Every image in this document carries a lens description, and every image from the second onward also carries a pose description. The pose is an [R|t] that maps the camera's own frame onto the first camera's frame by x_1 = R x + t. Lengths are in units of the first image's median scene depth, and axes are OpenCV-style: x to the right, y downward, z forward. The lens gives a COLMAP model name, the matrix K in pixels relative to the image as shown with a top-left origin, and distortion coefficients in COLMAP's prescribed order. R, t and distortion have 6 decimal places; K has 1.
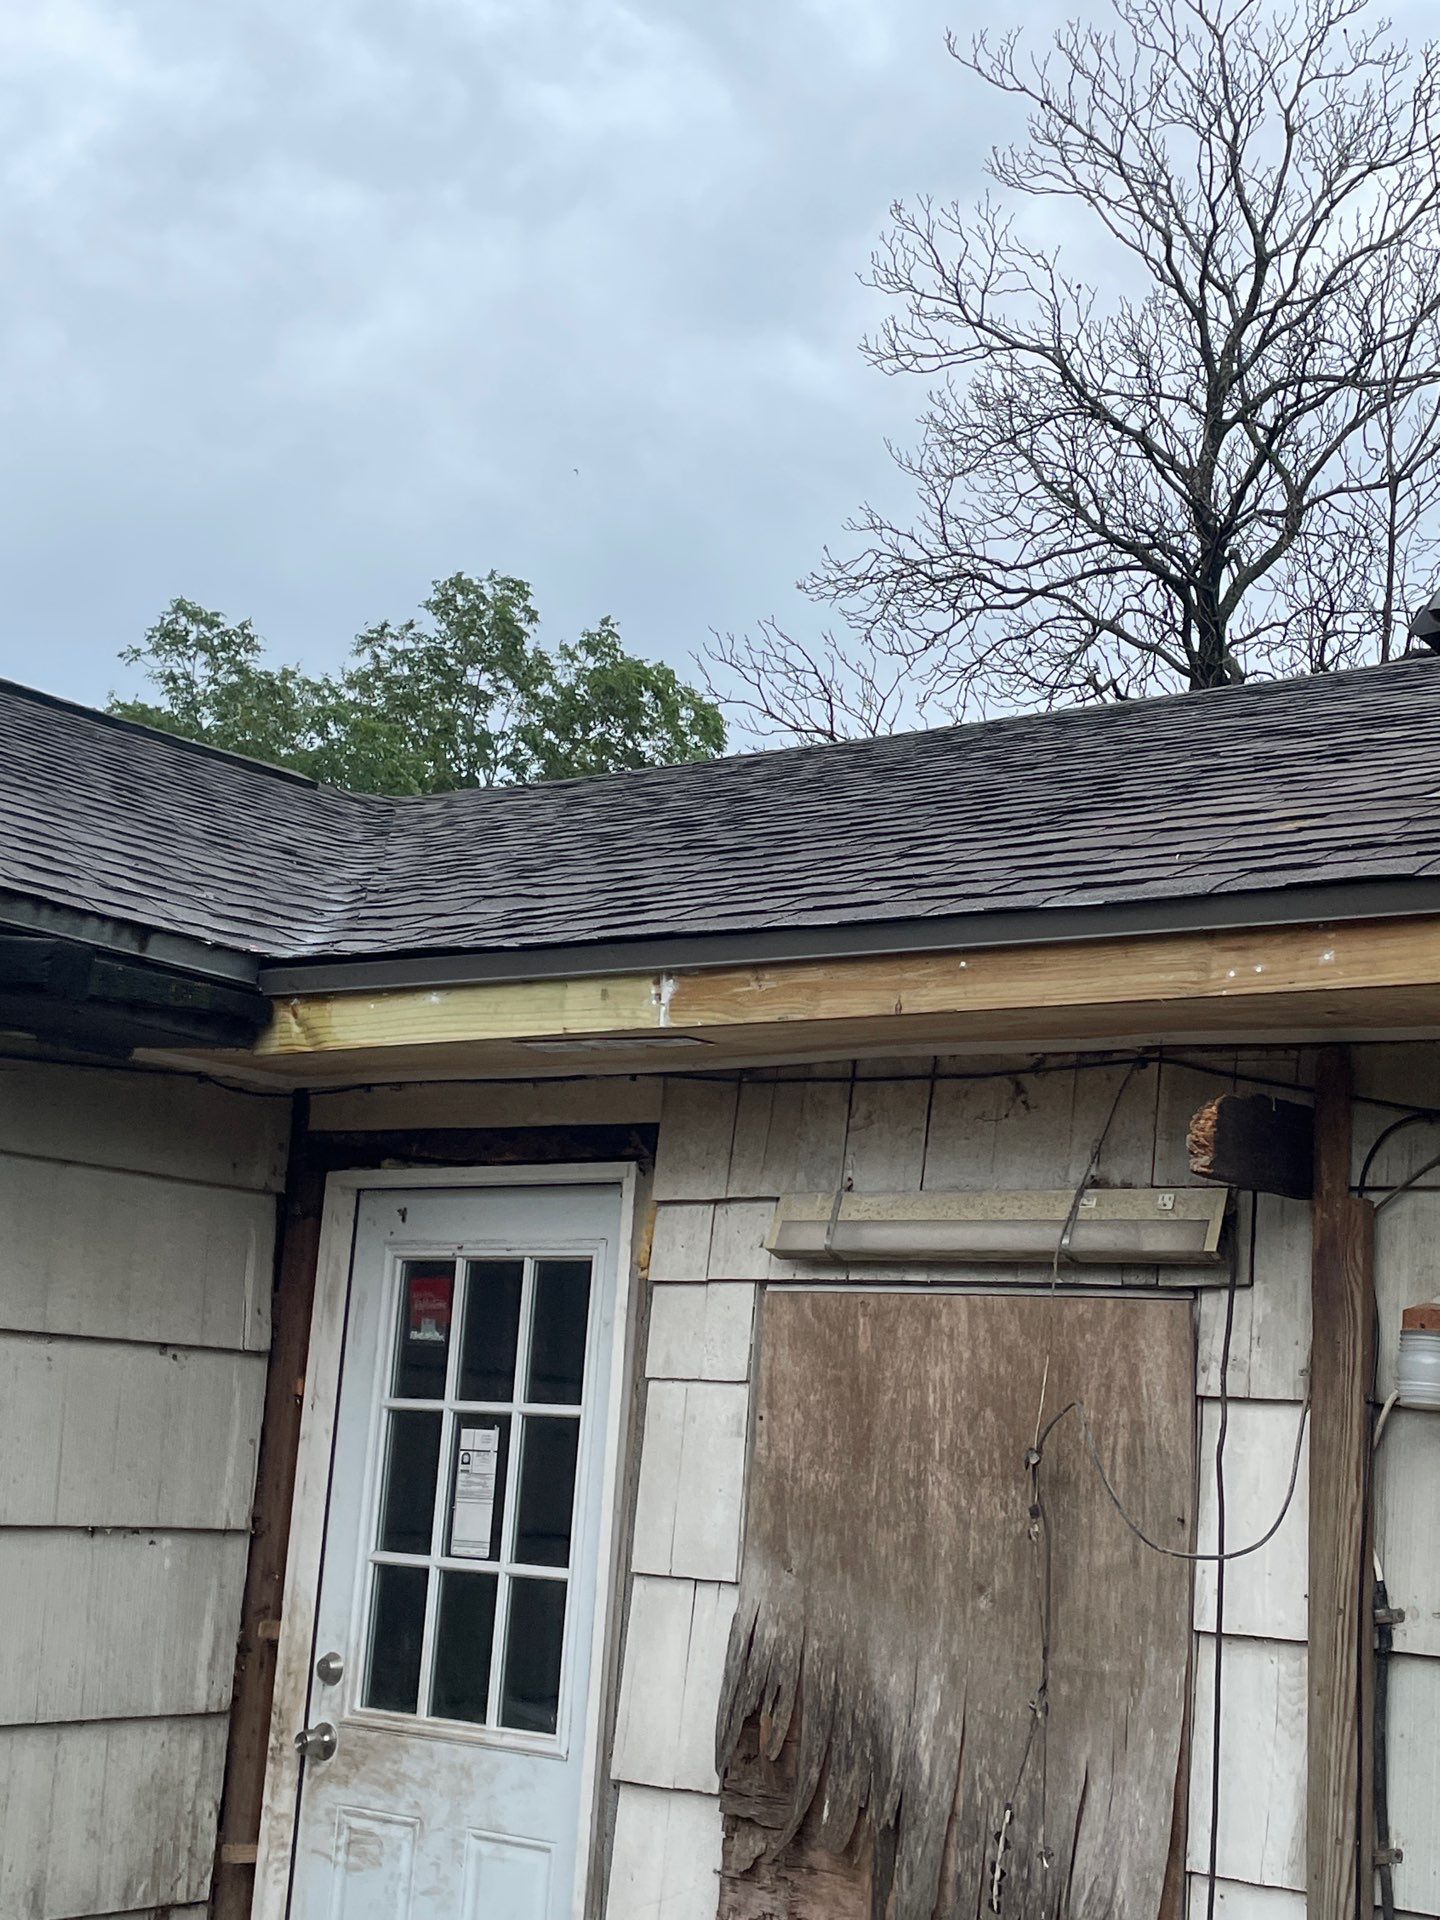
lens RADIAL K [[2568.2, 0, 719.3], [0, 2568.2, 918.1], [0, 0, 1]] dist [0.074441, -0.072062]
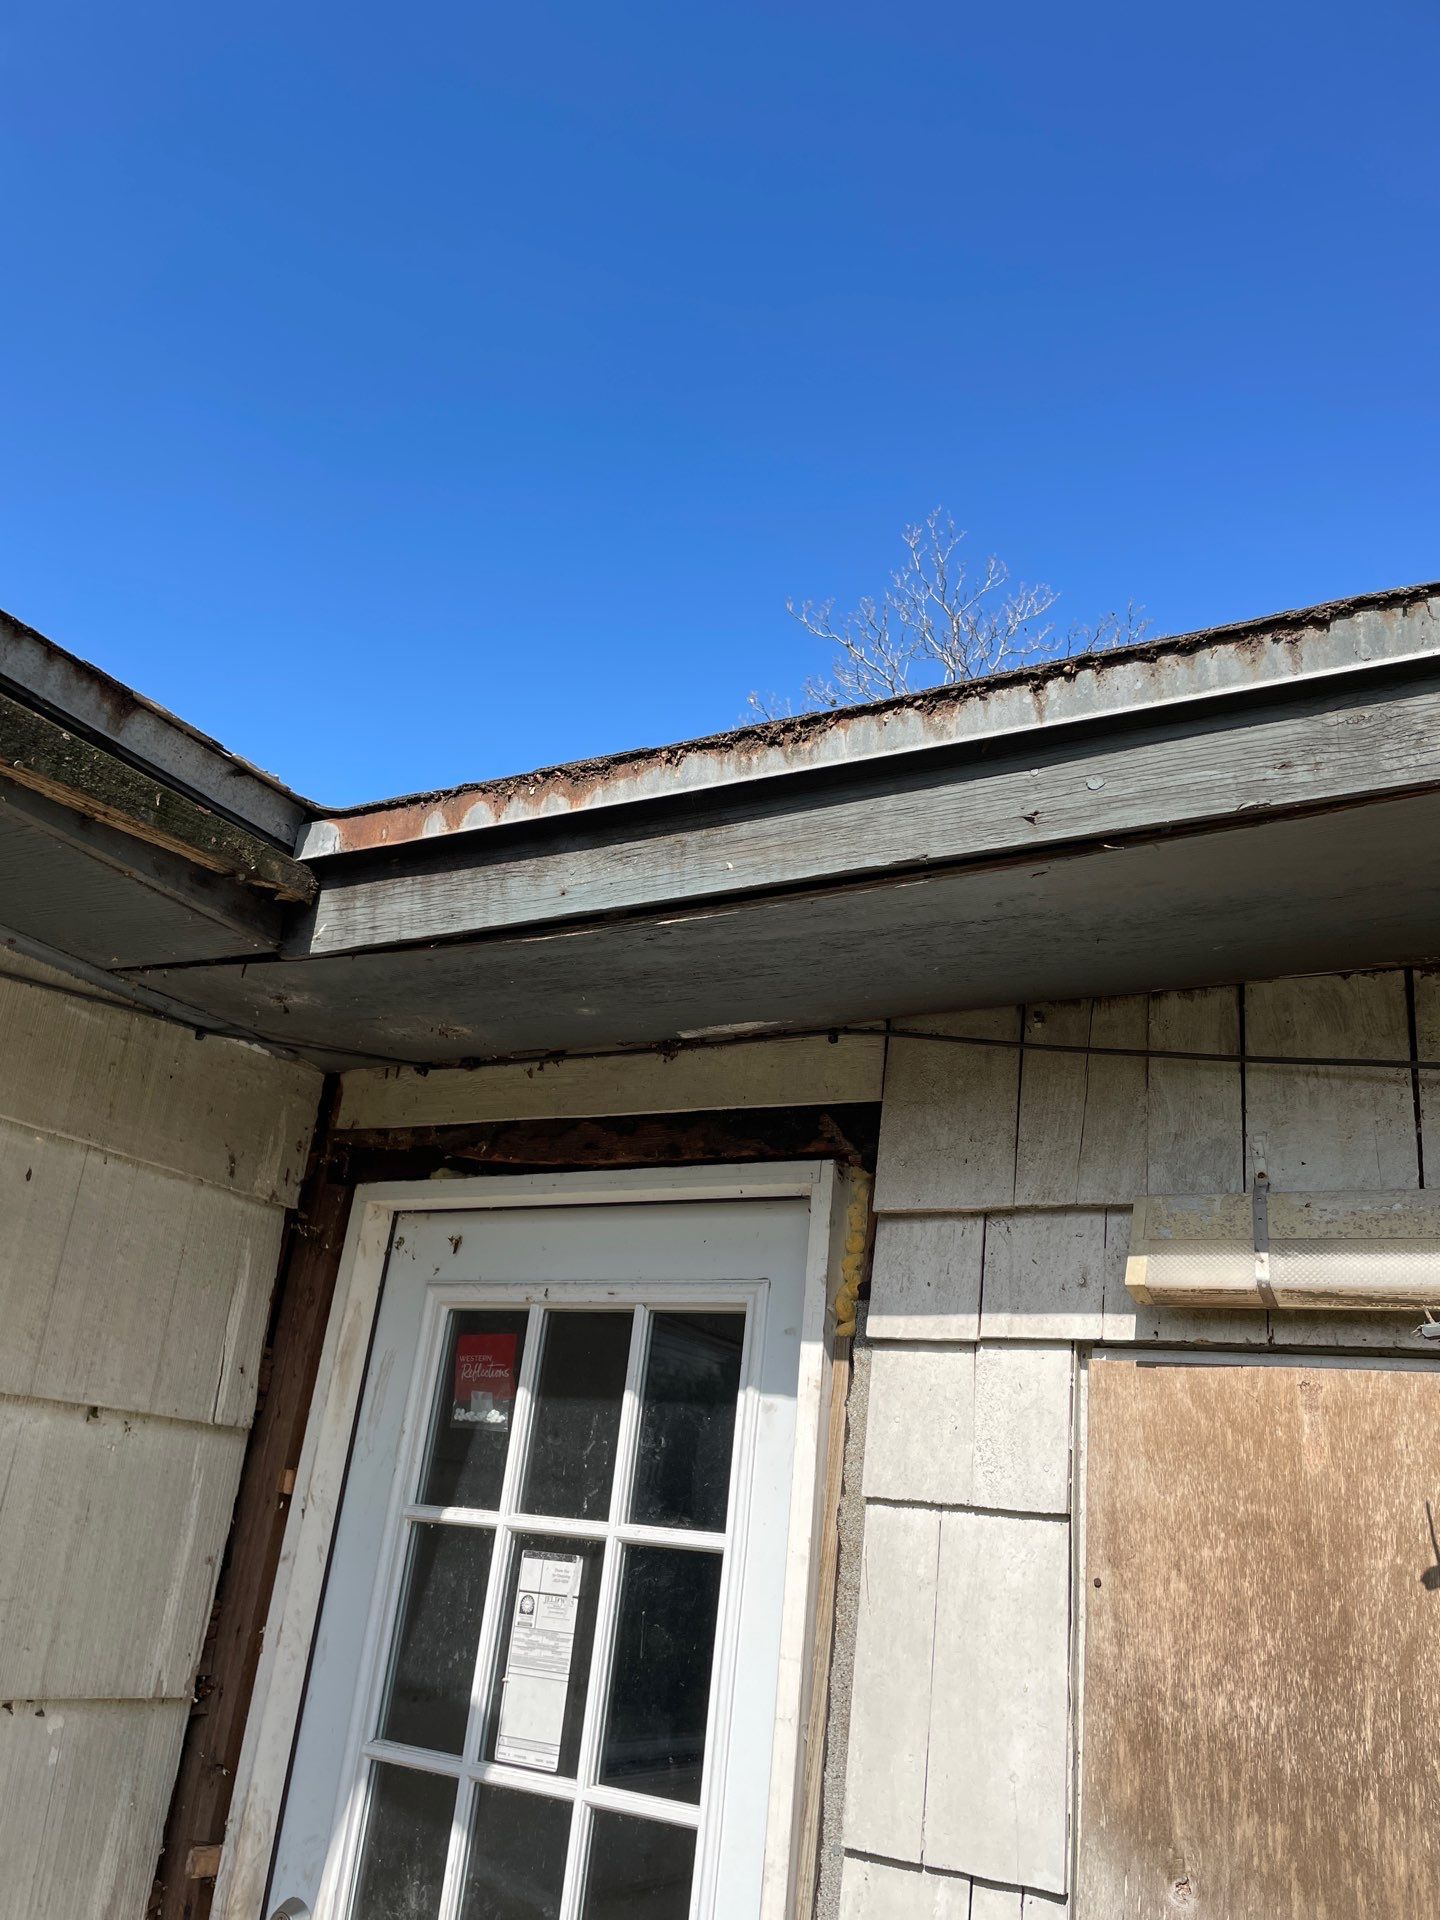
lens RADIAL K [[1480.1, 0, 708.0], [0, 1480.1, 953.8], [0, 0, 1]] dist [0.086698, -0.118153]
pose [[0.992531, 0.080110, 0.092004, -0.111484], [-0.064097, 0.984135, -0.165441, 0.113371], [-0.103798, 0.158308, 0.981919, 0.638709]]
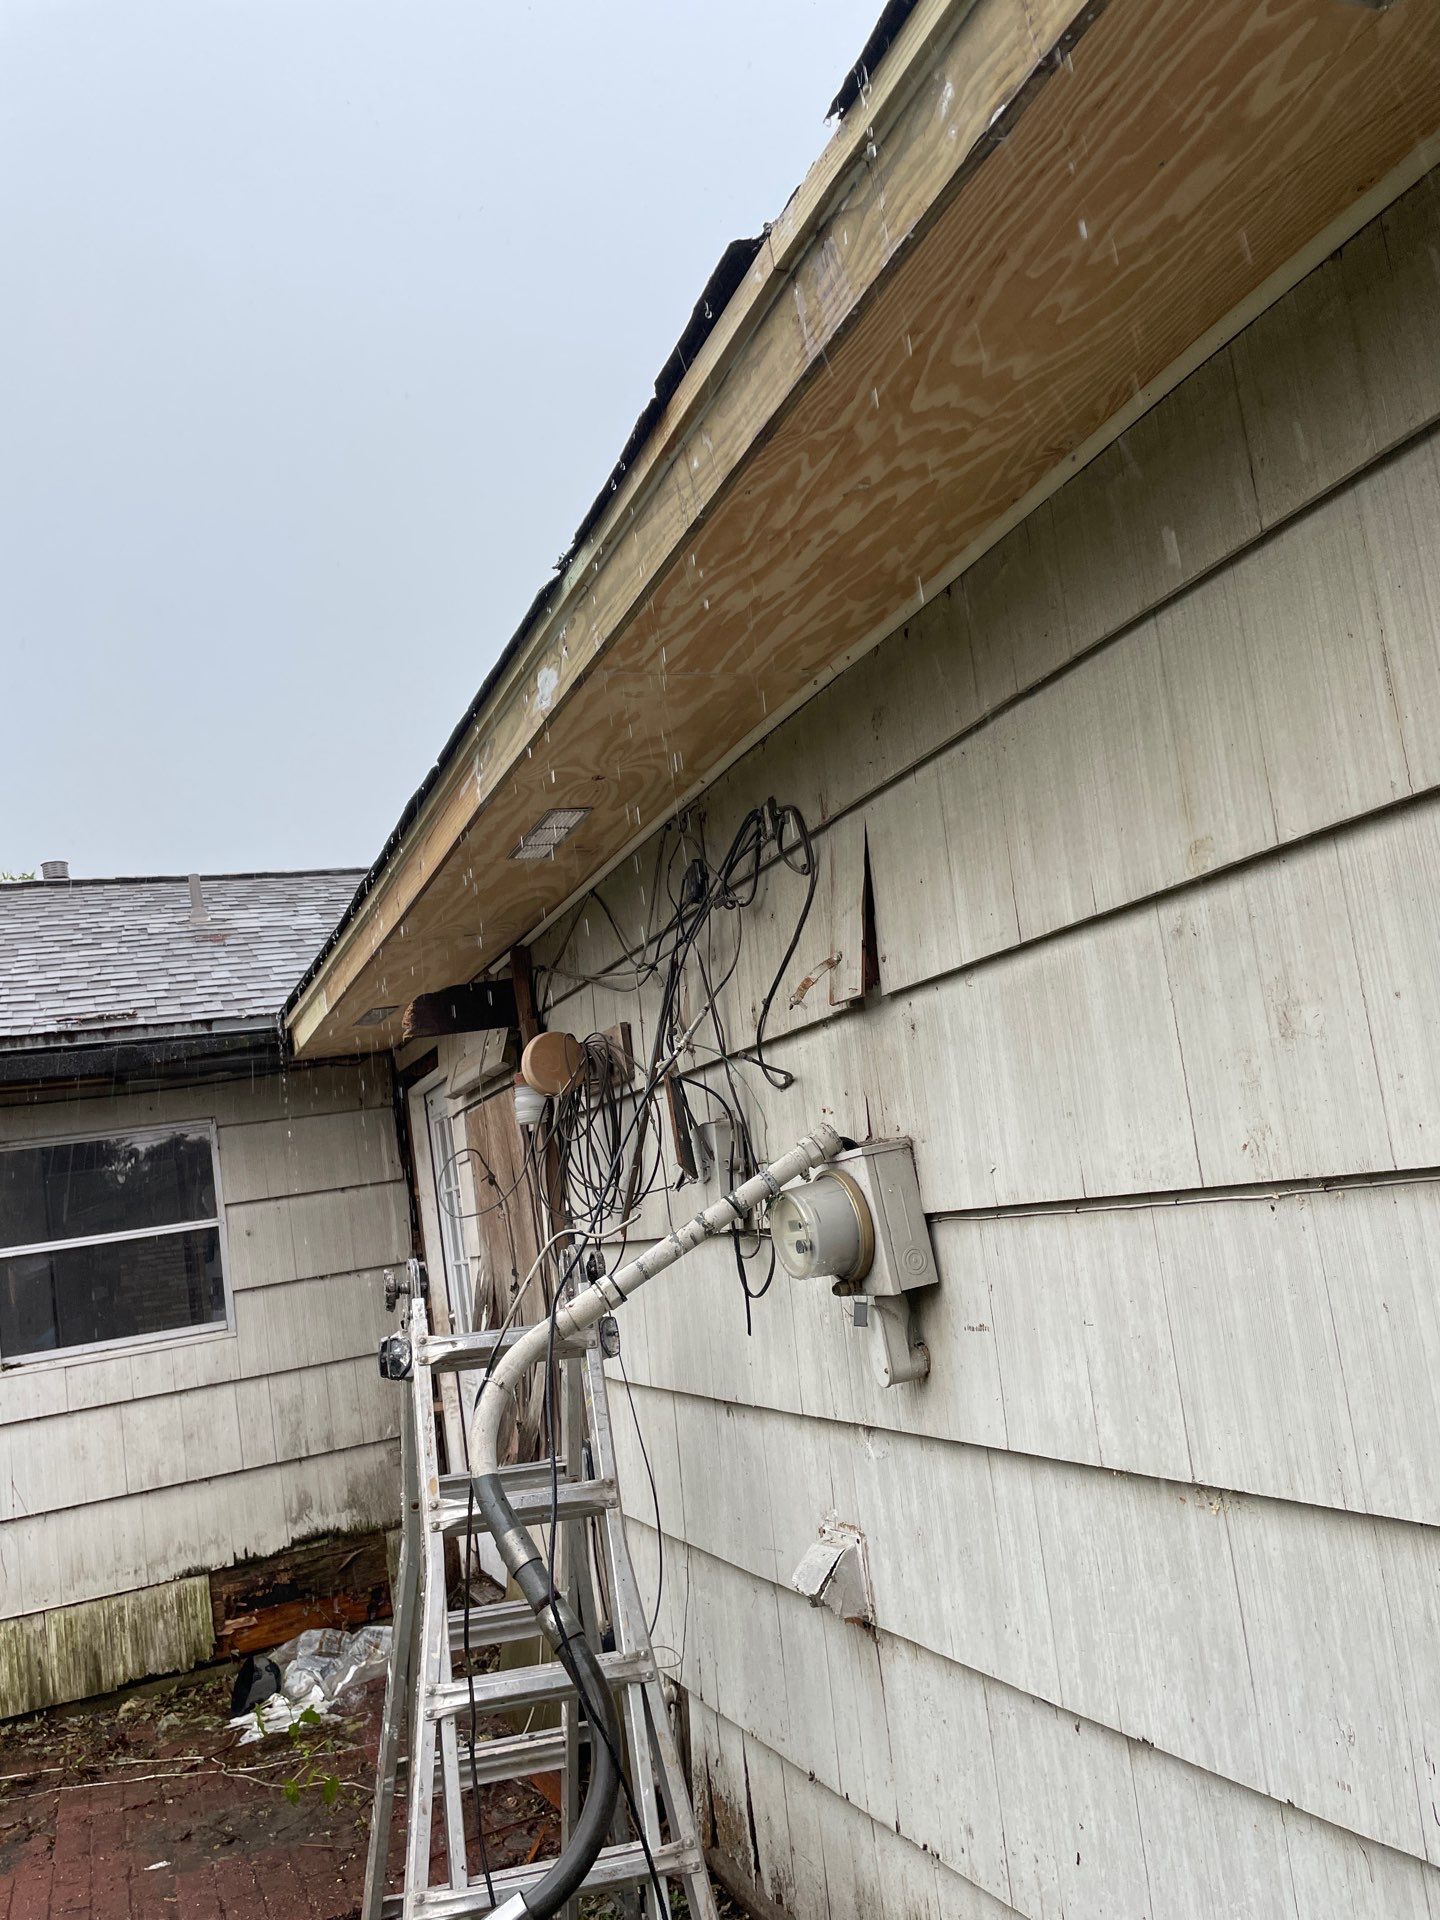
lens RADIAL K [[1443.5, 0, 720.0], [0, 1443.5, 960.0], [0, 0, 1]] dist [0.090688, -0.119251]
pose [[0.843014, -0.274559, -0.462541, 0.740213], [0.304656, 0.952409, -0.010080, 0.100805], [0.443296, -0.132419, 0.886541, 0.090739]]
